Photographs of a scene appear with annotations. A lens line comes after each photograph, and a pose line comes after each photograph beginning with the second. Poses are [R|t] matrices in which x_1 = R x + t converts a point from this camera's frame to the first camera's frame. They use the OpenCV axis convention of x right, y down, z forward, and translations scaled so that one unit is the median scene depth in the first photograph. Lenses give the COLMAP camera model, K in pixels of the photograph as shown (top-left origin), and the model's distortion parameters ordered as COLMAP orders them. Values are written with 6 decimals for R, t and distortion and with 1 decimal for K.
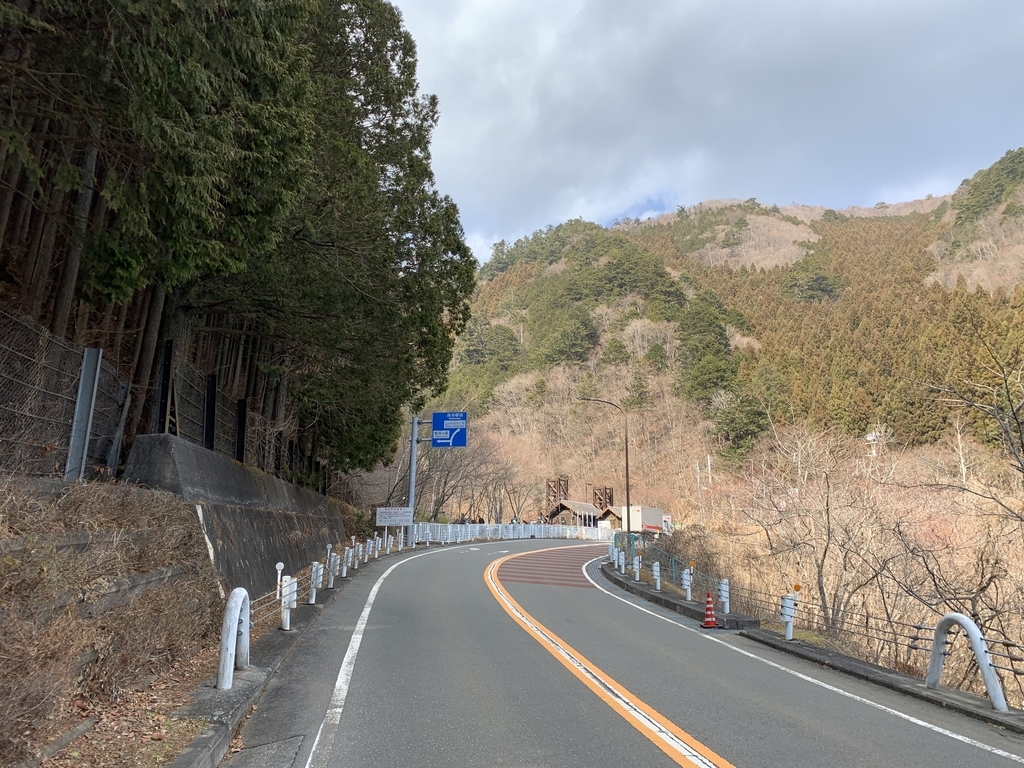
lens RADIAL K [[781.6, 0, 512.1], [0, 781.6, 387.9], [0, 0, 1]] dist [0.080975, -0.111068]
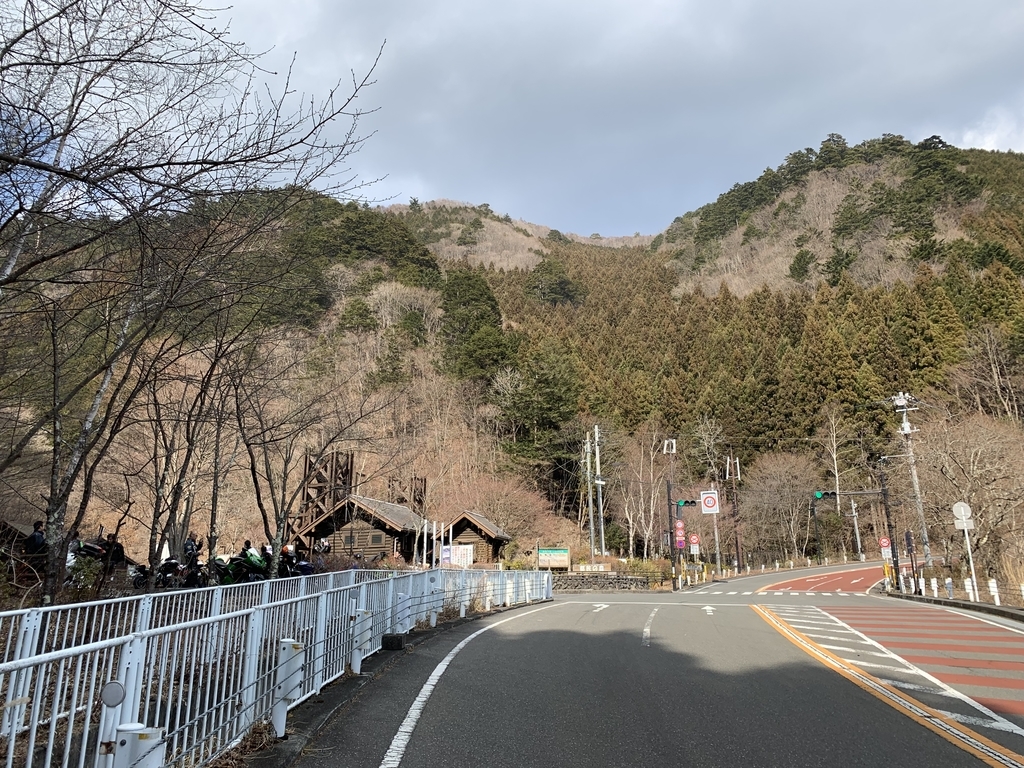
lens RADIAL K [[781.6, 0, 512.1], [0, 781.6, 387.9], [0, 0, 1]] dist [0.080975, -0.111068]
pose [[0.925608, 0.084188, 0.369003, -0.004806], [-0.077133, 0.996446, -0.033860, 0.029896], [-0.370542, 0.002879, 0.928811, 0.183390]]
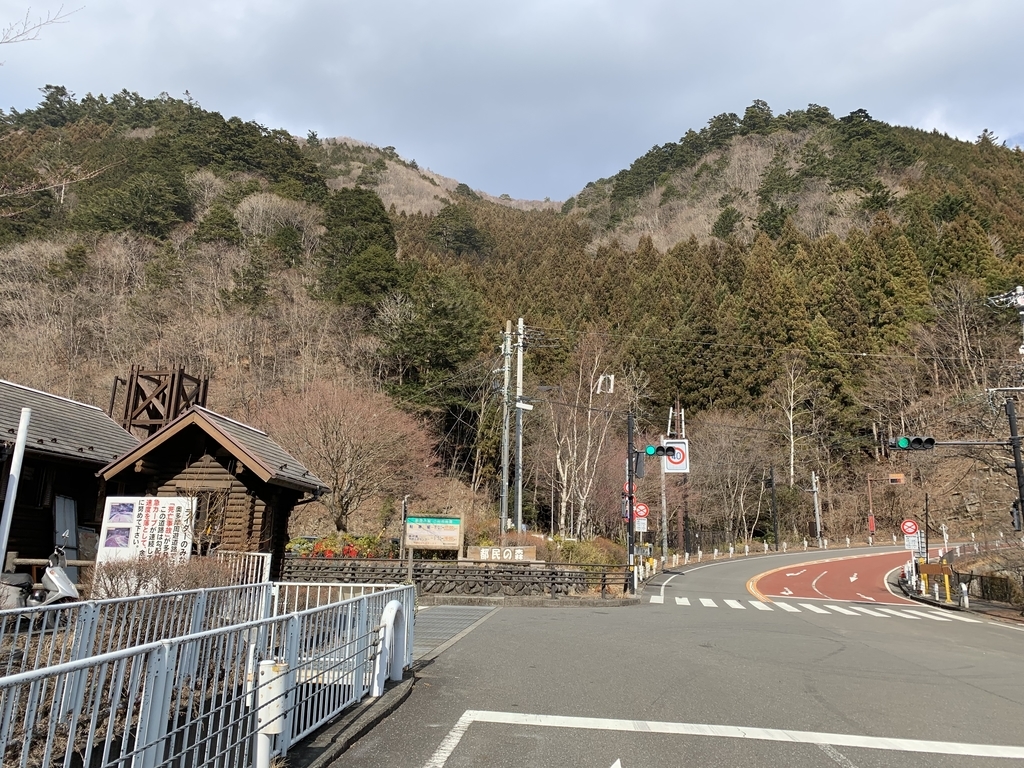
lens RADIAL K [[781.6, 0, 512.1], [0, 781.6, 387.9], [0, 0, 1]] dist [0.080975, -0.111068]
pose [[0.861645, 0.127392, 0.491263, 0.030519], [-0.141372, 0.989918, -0.008743, 0.042994], [-0.487424, -0.061918, 0.870968, 0.255701]]
